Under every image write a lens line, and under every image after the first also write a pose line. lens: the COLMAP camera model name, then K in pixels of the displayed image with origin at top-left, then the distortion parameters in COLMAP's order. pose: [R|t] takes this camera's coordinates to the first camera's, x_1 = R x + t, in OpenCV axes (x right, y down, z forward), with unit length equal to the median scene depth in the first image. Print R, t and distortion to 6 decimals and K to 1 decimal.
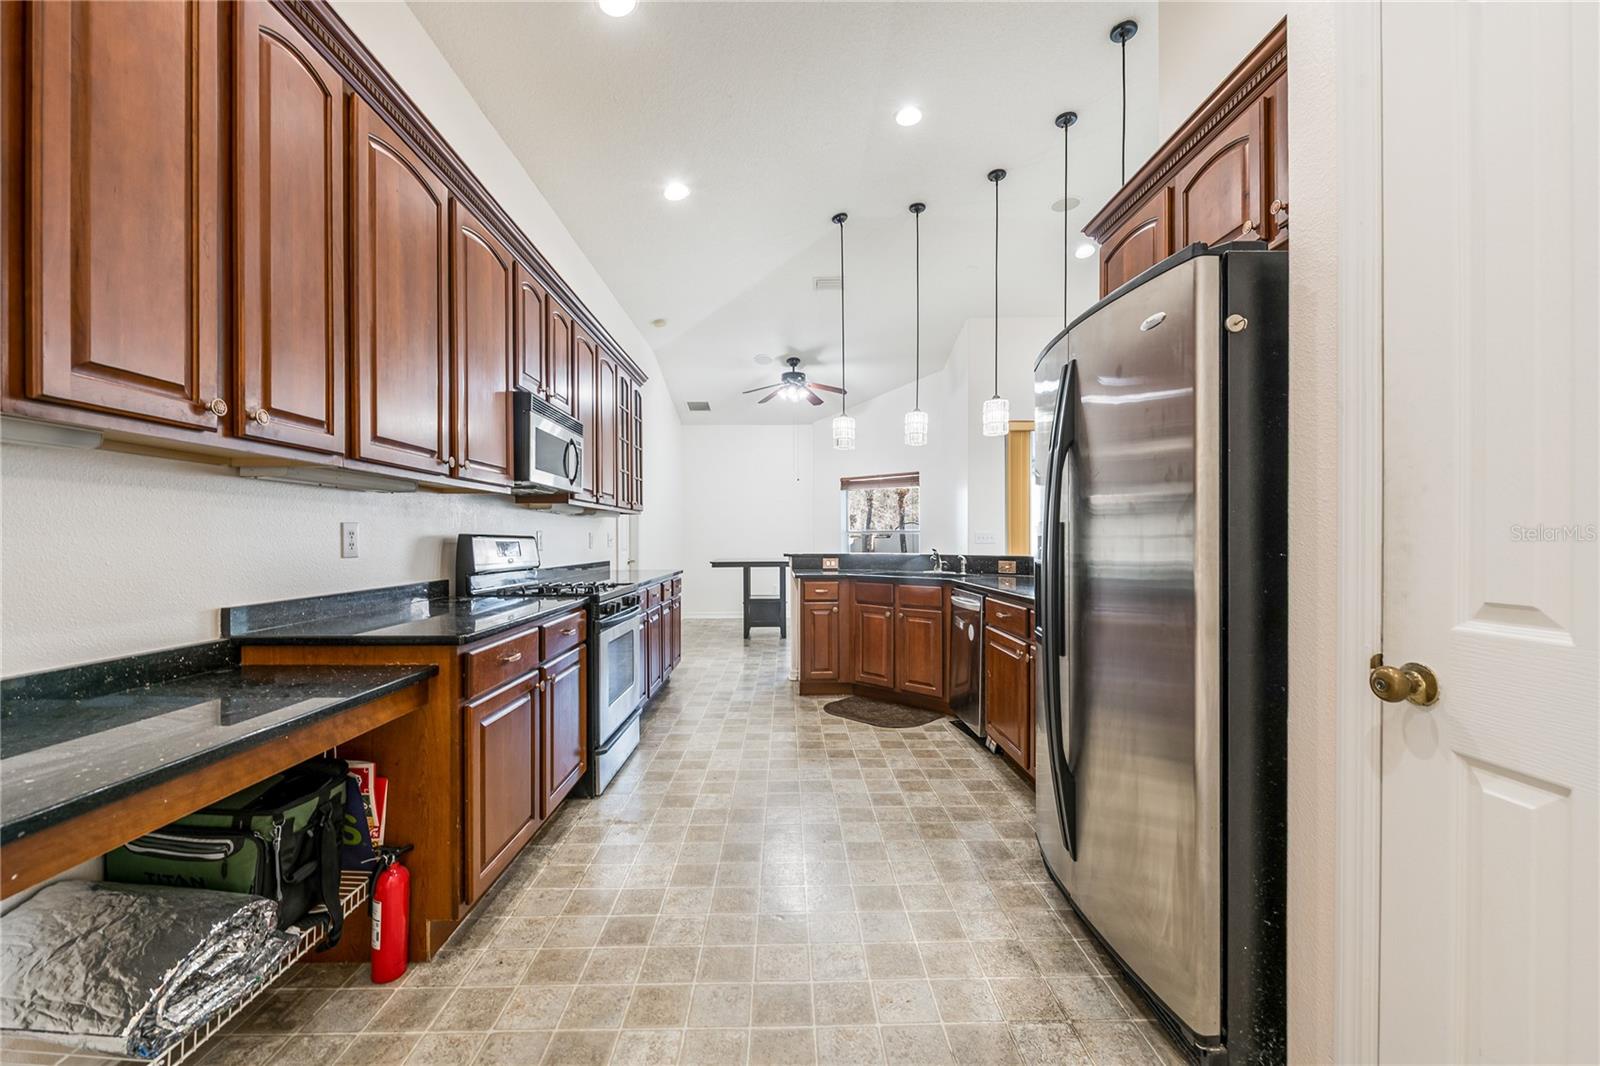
lens RADIAL K [[634.2, 0, 804.1], [0, 634.2, 539.9], [0, 0, 1]] dist [0.002998, -0.003225]
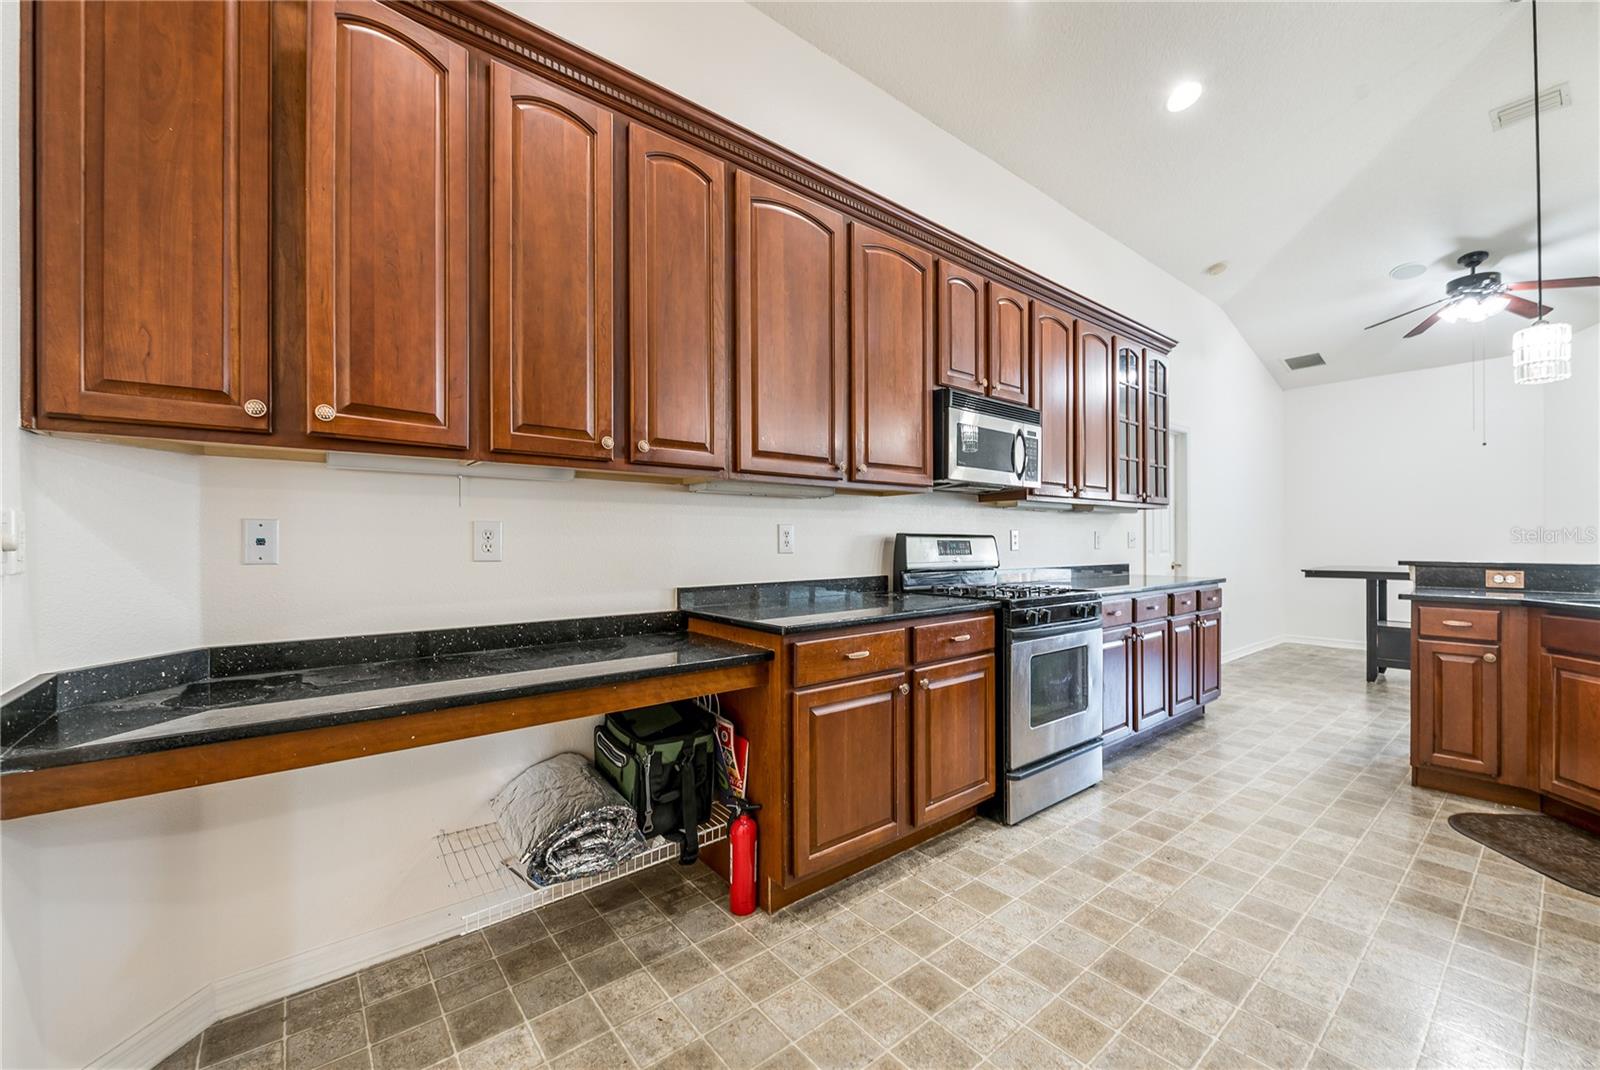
lens RADIAL K [[634.2, 0, 804.1], [0, 634.2, 541.9], [0, 0, 1]] dist [0.002998, -0.003225]
pose [[0.610278, 0.001736, -0.792186, 0.209399], [-0.000209, 0.999998, 0.002030, 0.002811], [0.792188, -0.001074, 0.610277, 0.229379]]
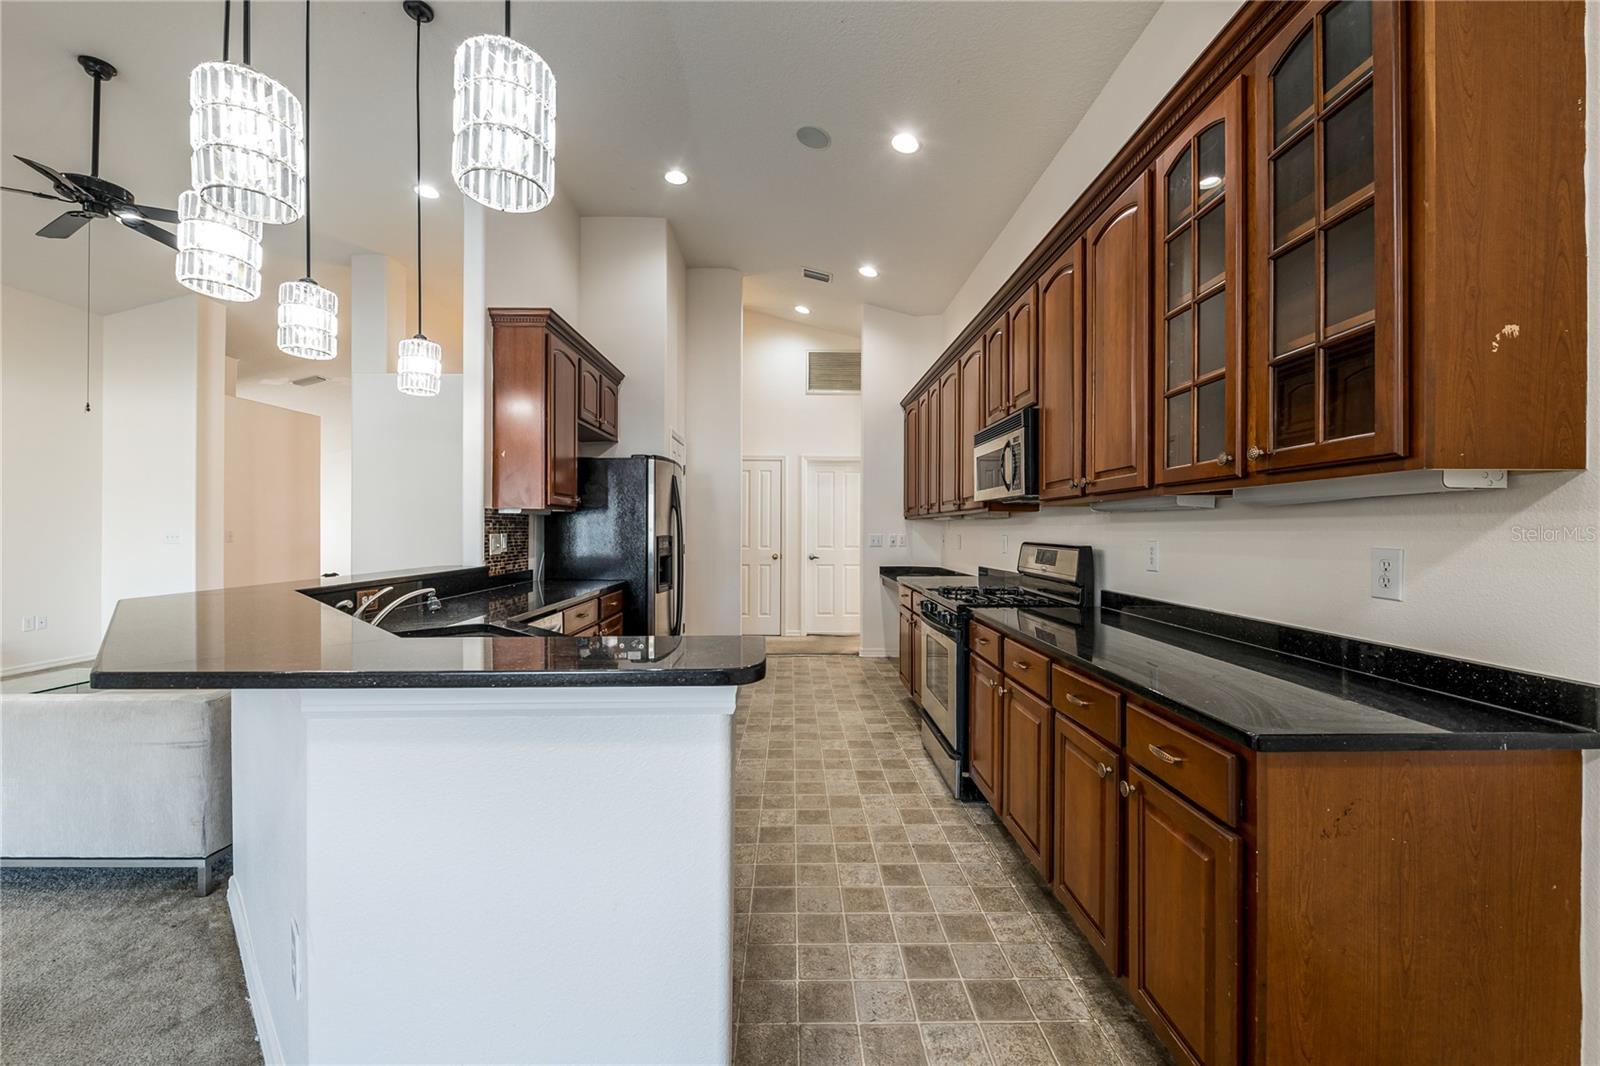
lens RADIAL K [[626.0, 0, 798.0], [0, 626.0, 528.2], [0, 0, 1]] dist [-0.000722, -0.000244]
pose [[-0.999850, -0.001894, 0.017240, -0.090236], [-0.001911, 0.999998, -0.000998, -0.037508], [-0.017239, -0.001031, -0.999851, 2.333441]]
